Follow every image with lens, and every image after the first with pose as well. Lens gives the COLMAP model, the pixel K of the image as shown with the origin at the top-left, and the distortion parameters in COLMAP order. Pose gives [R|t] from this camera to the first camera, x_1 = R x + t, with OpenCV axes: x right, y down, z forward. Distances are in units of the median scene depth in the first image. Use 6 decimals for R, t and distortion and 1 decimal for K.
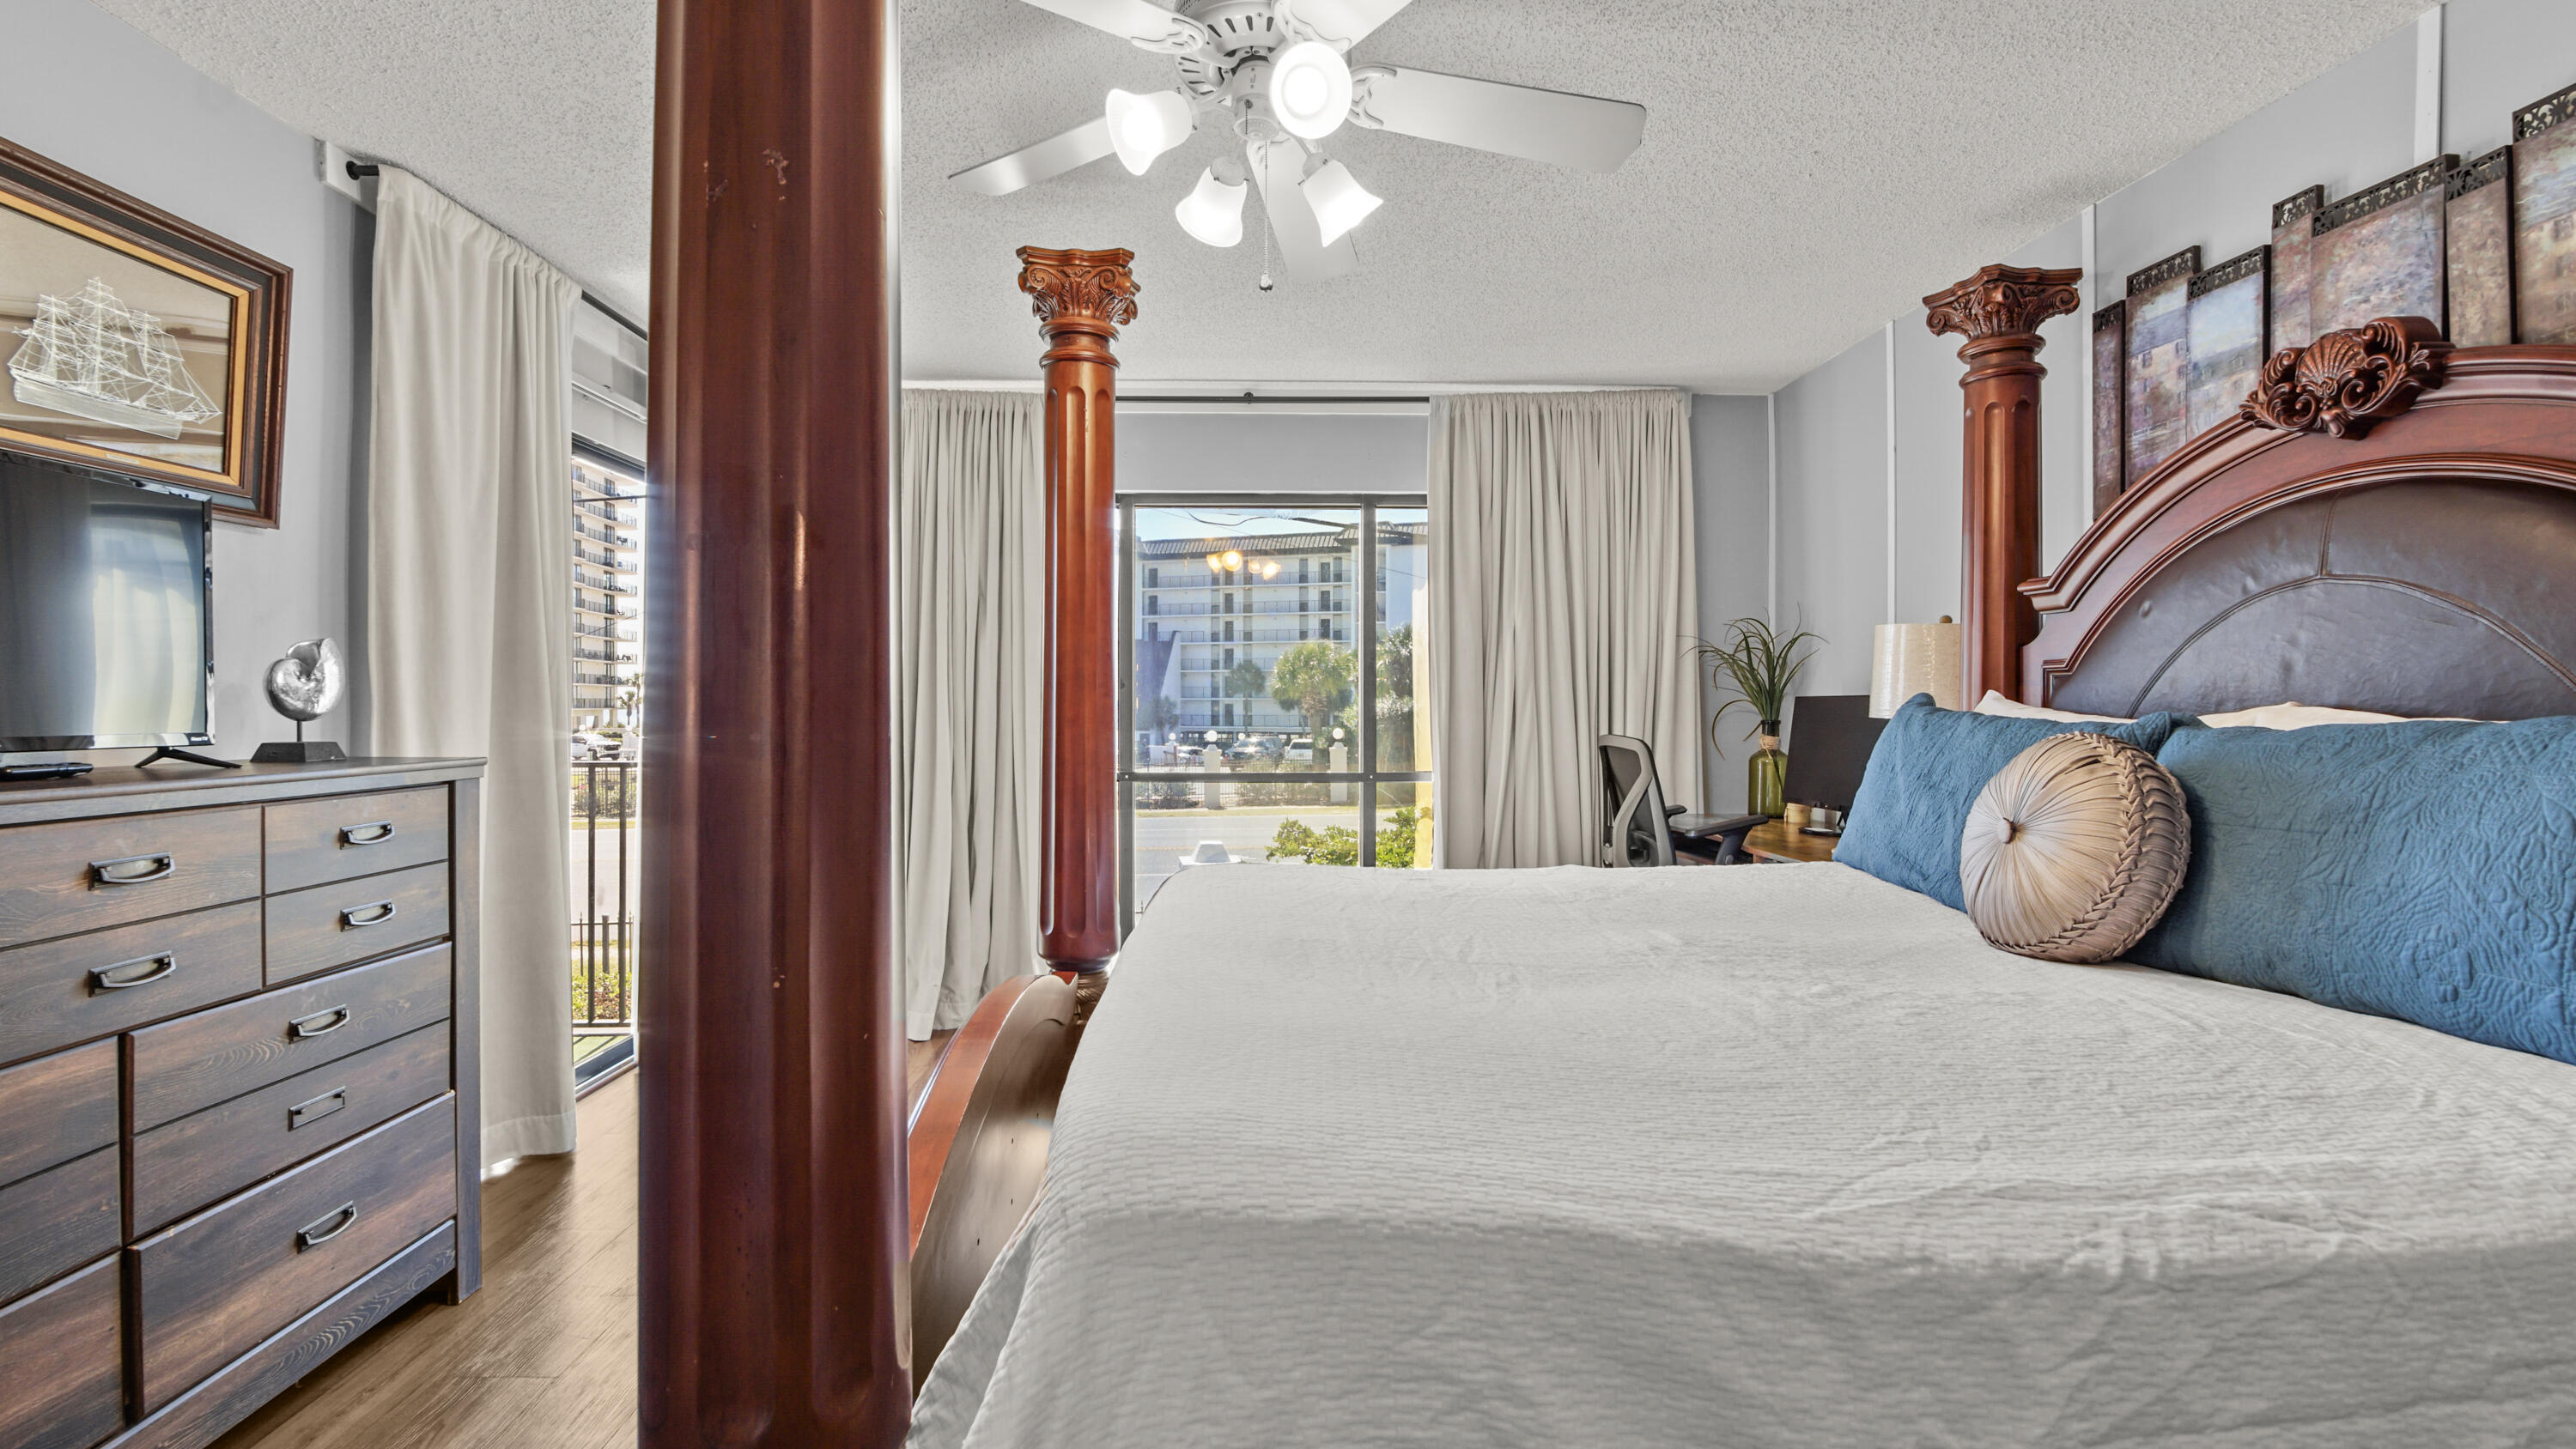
lens RADIAL K [[1177.4, 0, 1288.0], [0, 1177.4, 724.5], [0, 0, 1]] dist [-0.009778, -0.000058]
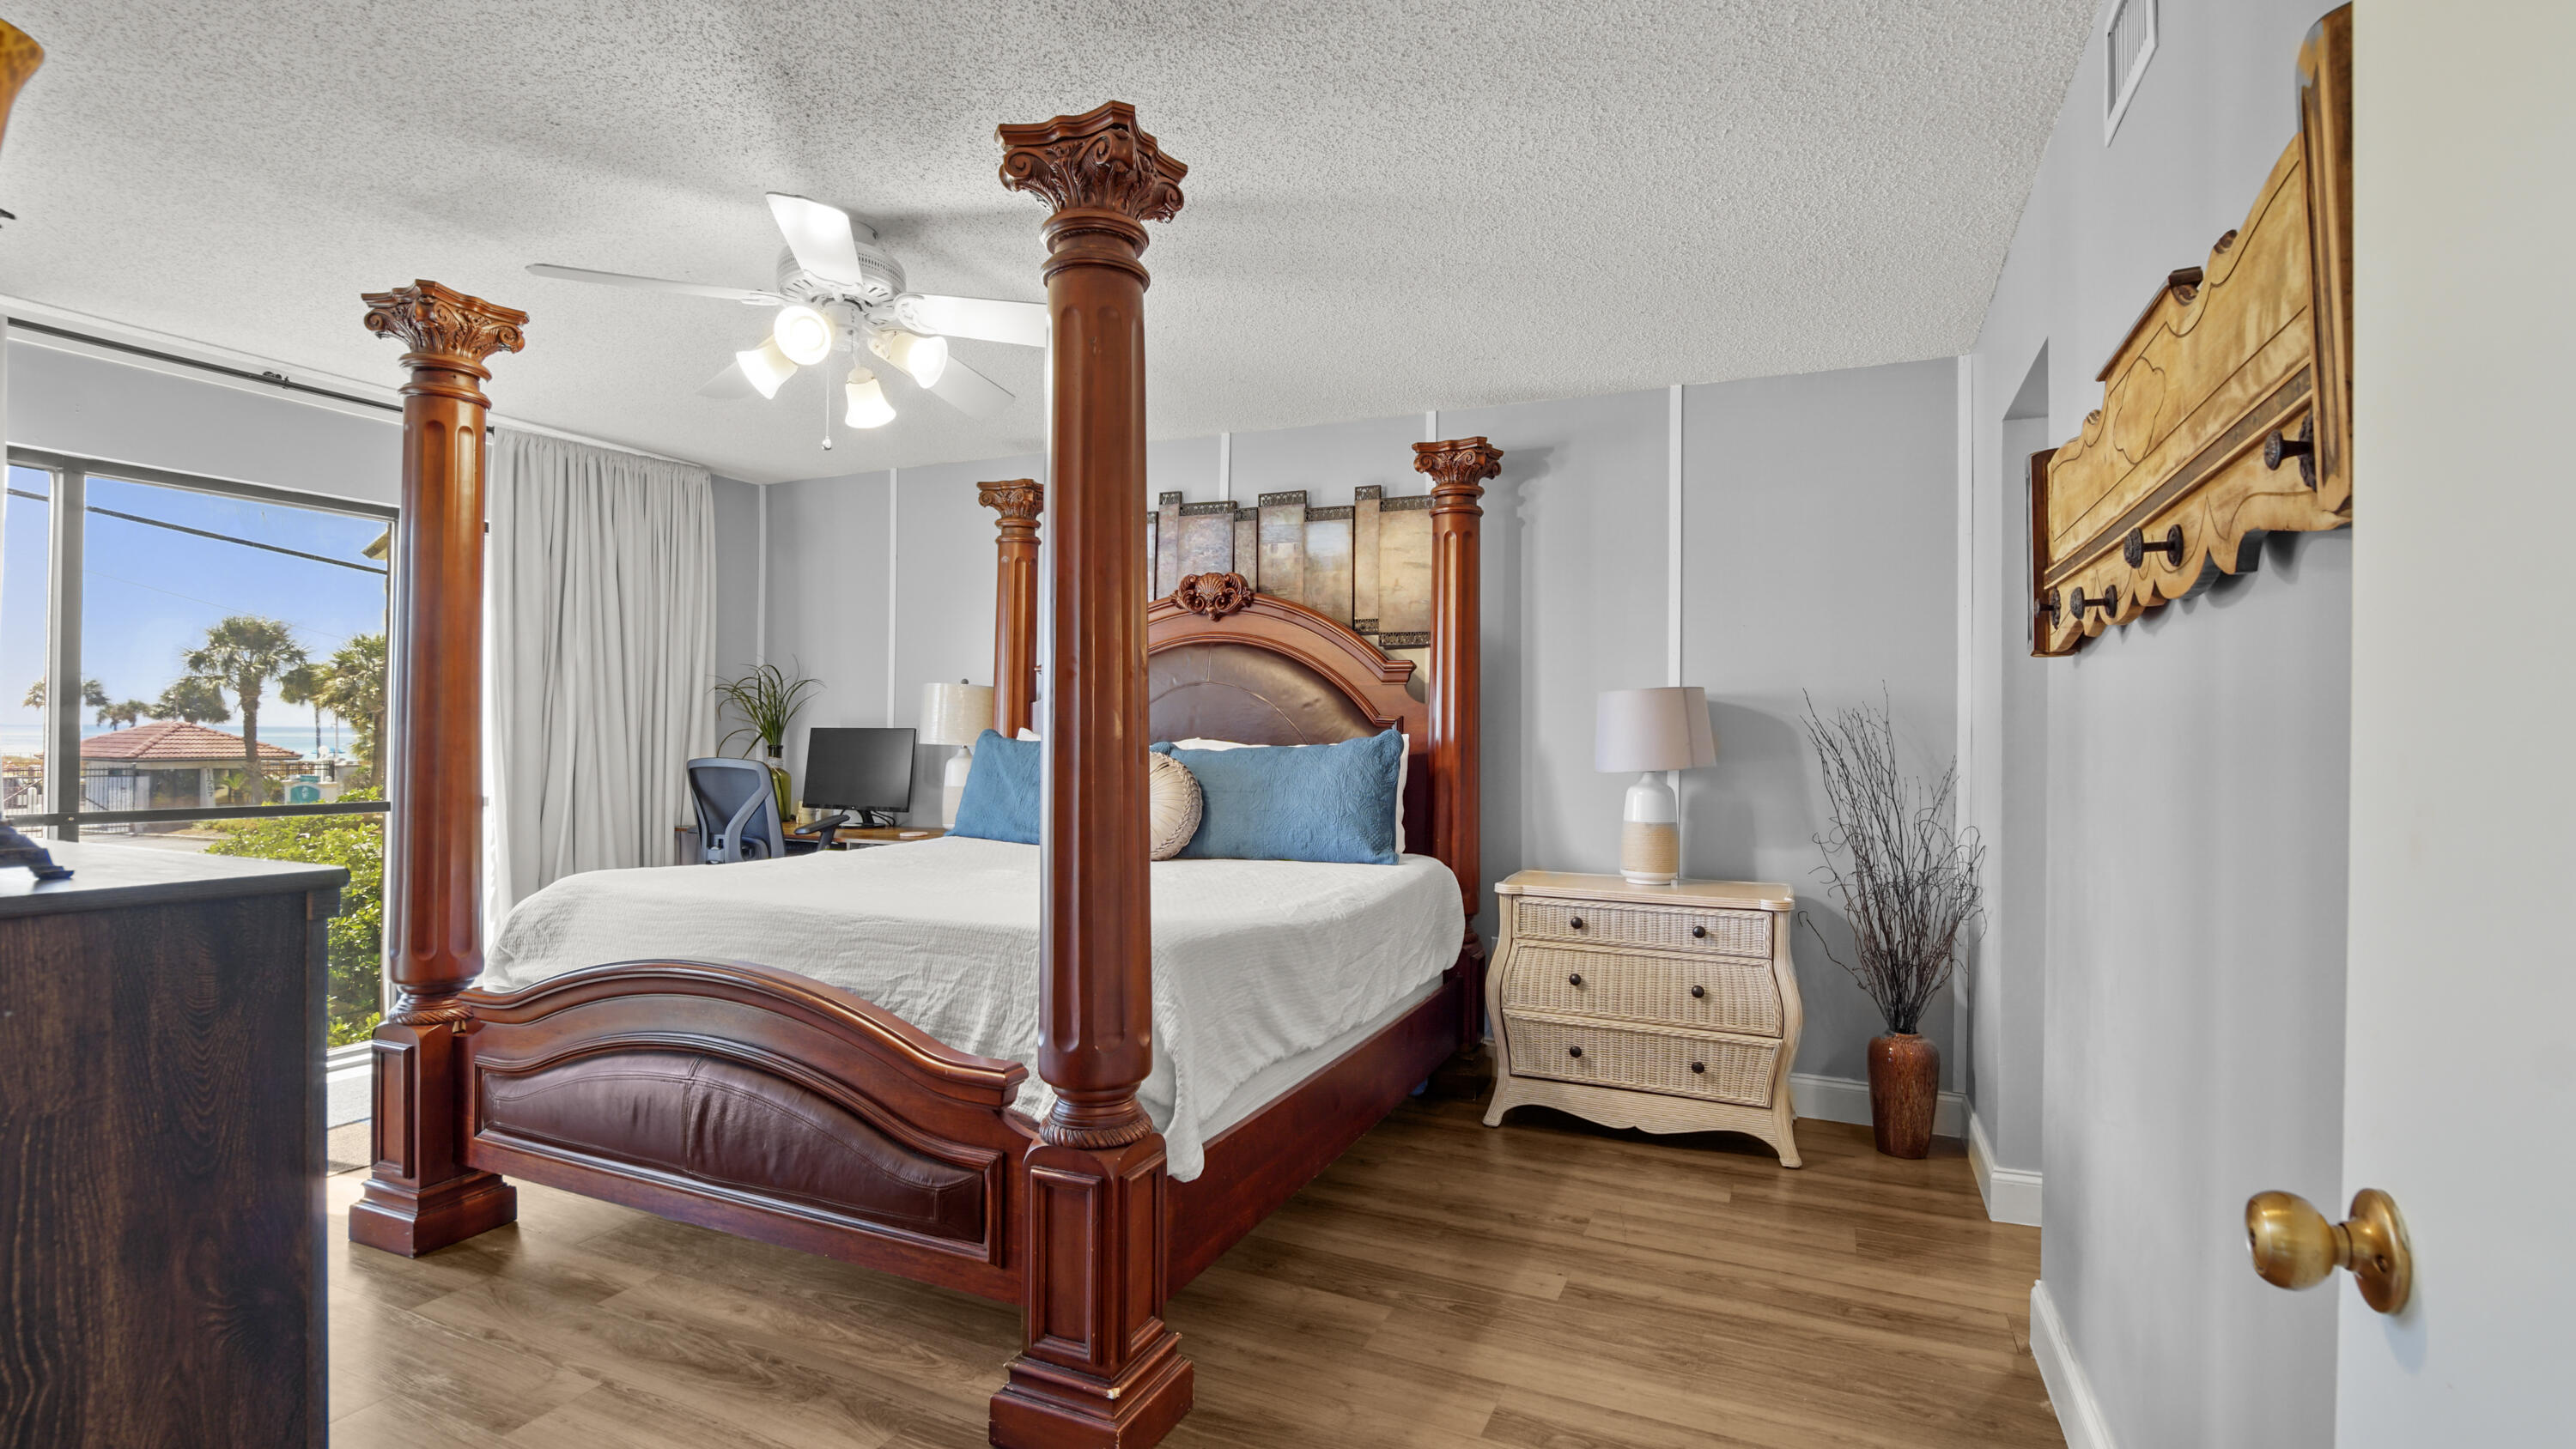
lens RADIAL K [[1177.4, 0, 1288.0], [0, 1177.4, 724.5], [0, 0, 1]] dist [-0.009778, -0.000058]
pose [[0.450404, 0.013511, 0.892723, -0.997001], [0.004556, 0.999838, -0.017431, -0.003510], [-0.892813, 0.011918, 0.450270, -0.139696]]
